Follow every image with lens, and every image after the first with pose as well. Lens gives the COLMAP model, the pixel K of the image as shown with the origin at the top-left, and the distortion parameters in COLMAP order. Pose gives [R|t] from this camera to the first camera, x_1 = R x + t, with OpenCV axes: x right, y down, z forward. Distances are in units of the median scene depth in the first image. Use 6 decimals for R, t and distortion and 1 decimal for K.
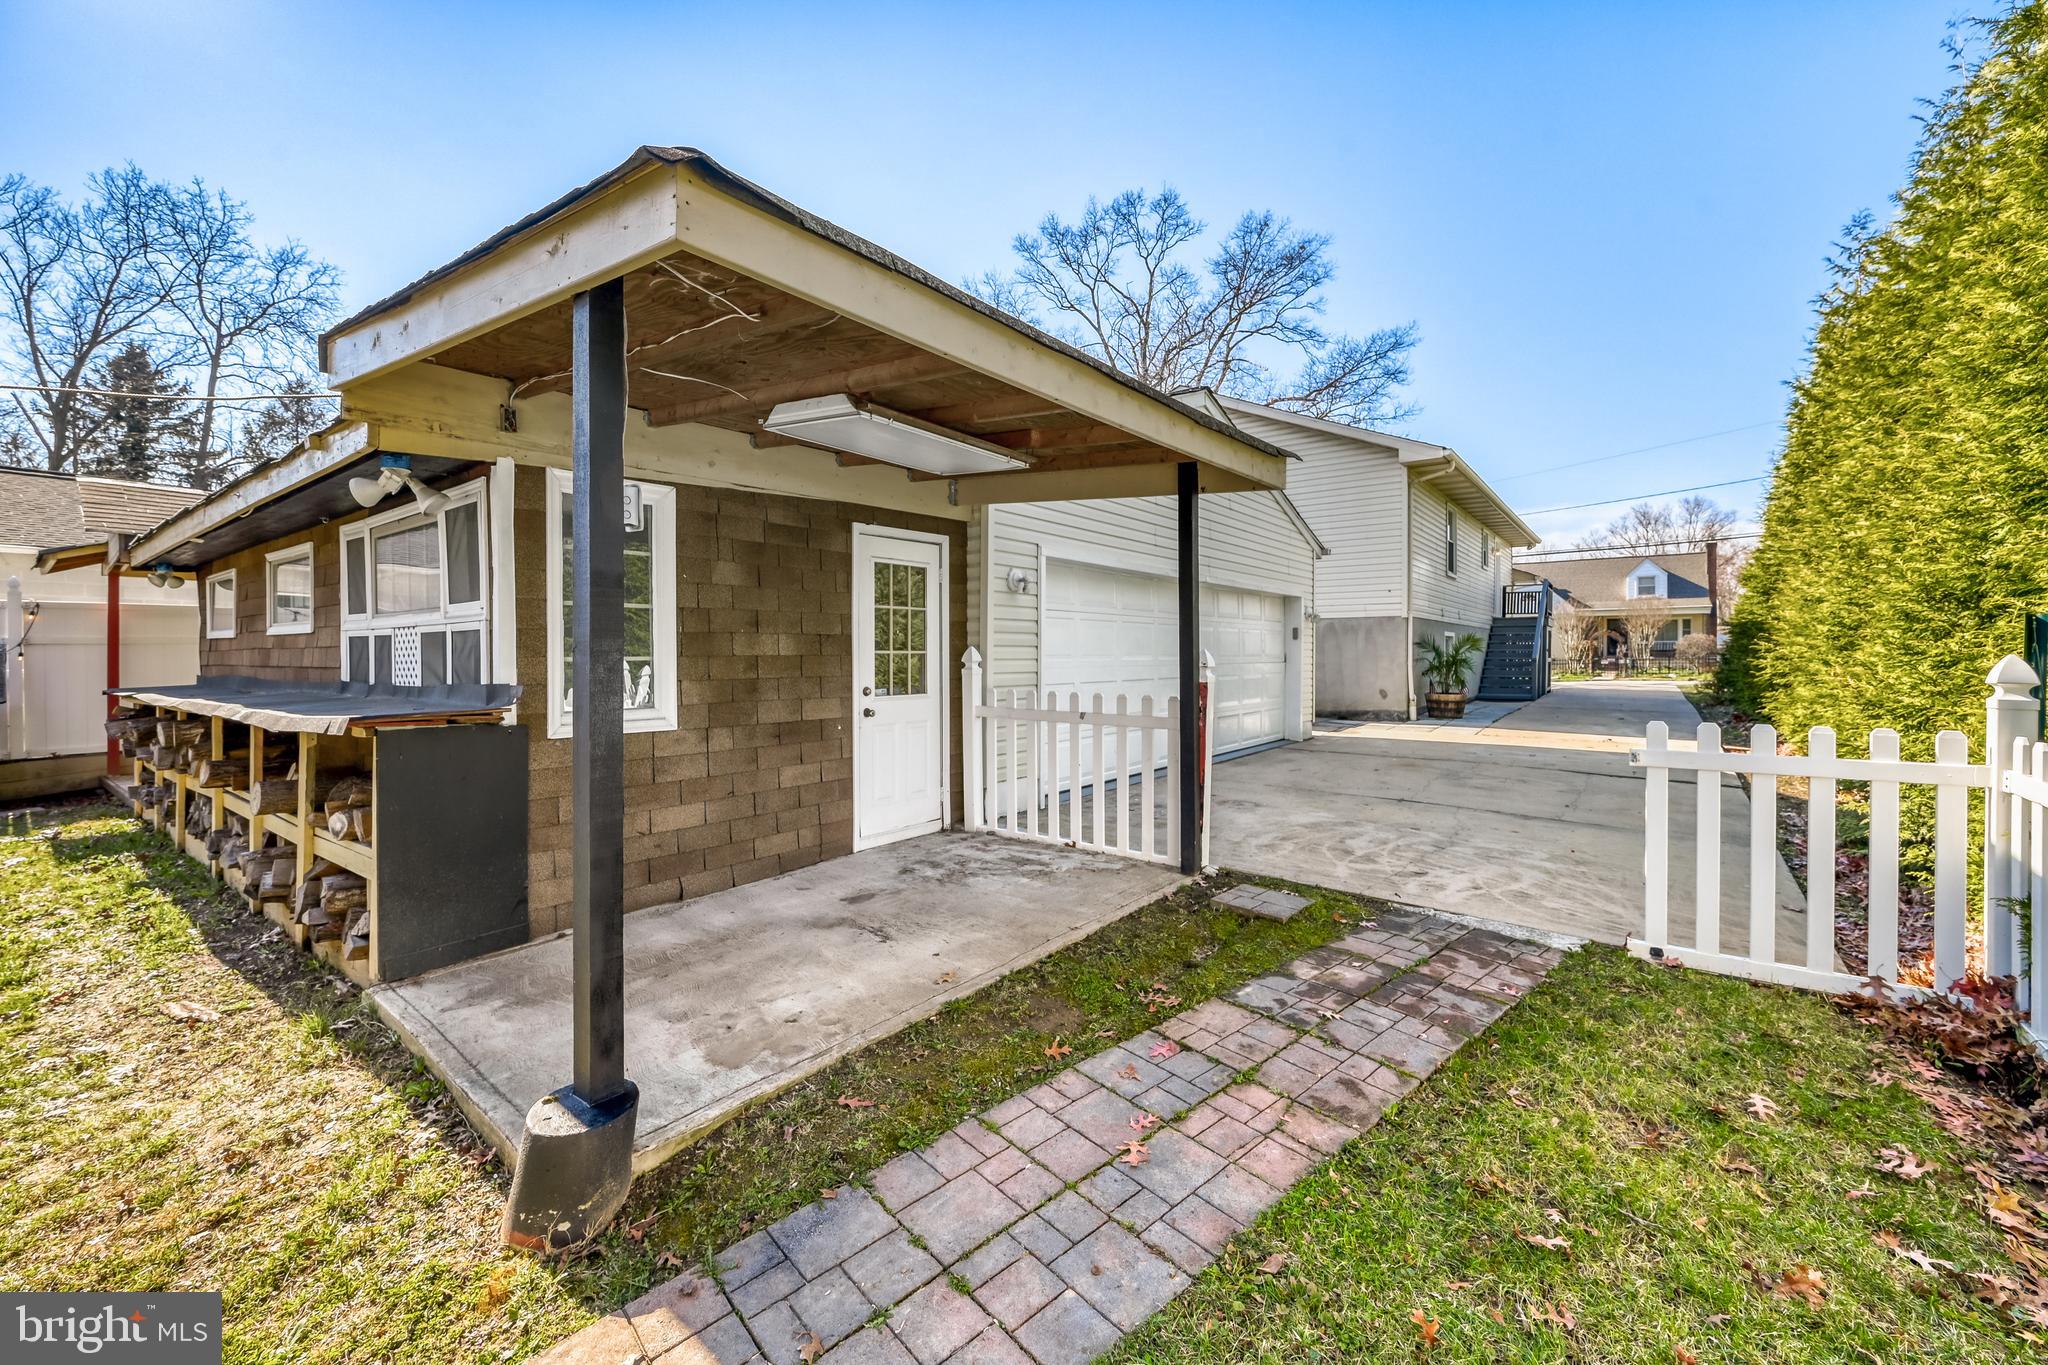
lens RADIAL K [[826.3, 0, 1030.9], [0, 826.3, 663.8], [0, 0, 1]] dist [-0.000042, -0.000013]
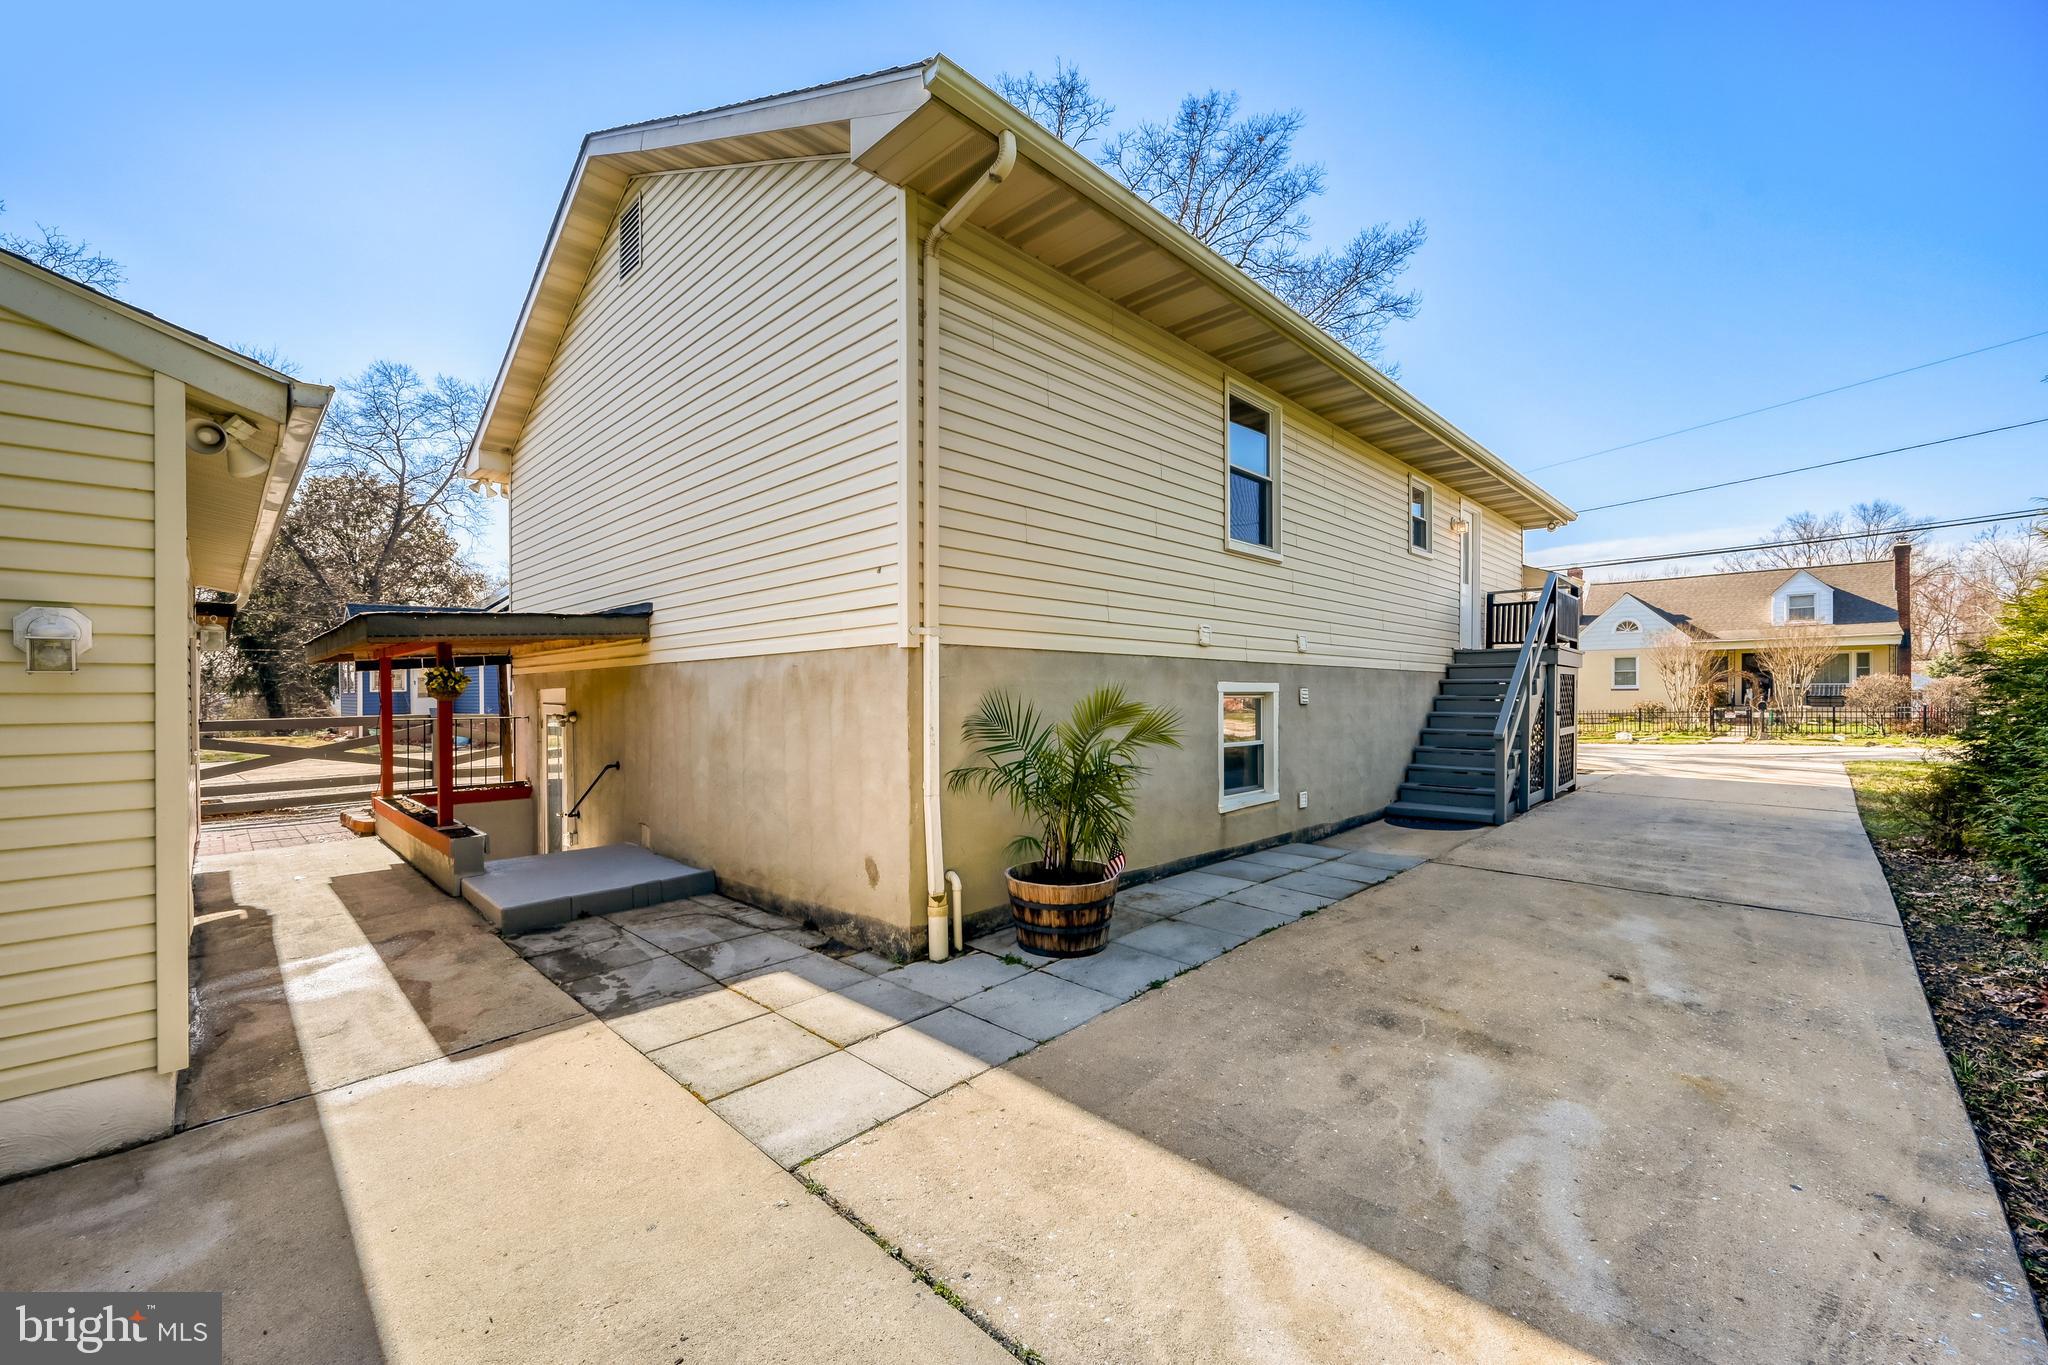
lens RADIAL K [[819.4, 0, 1024.6], [0, 819.4, 705.1], [0, 0, 1]] dist [0.000463, 0.000157]
pose [[0.992092, -0.000966, -0.125508, 0.125626], [0.001084, 0.999999, 0.000873, -0.007748], [0.125507, -0.001002, 0.992092, 0.158221]]
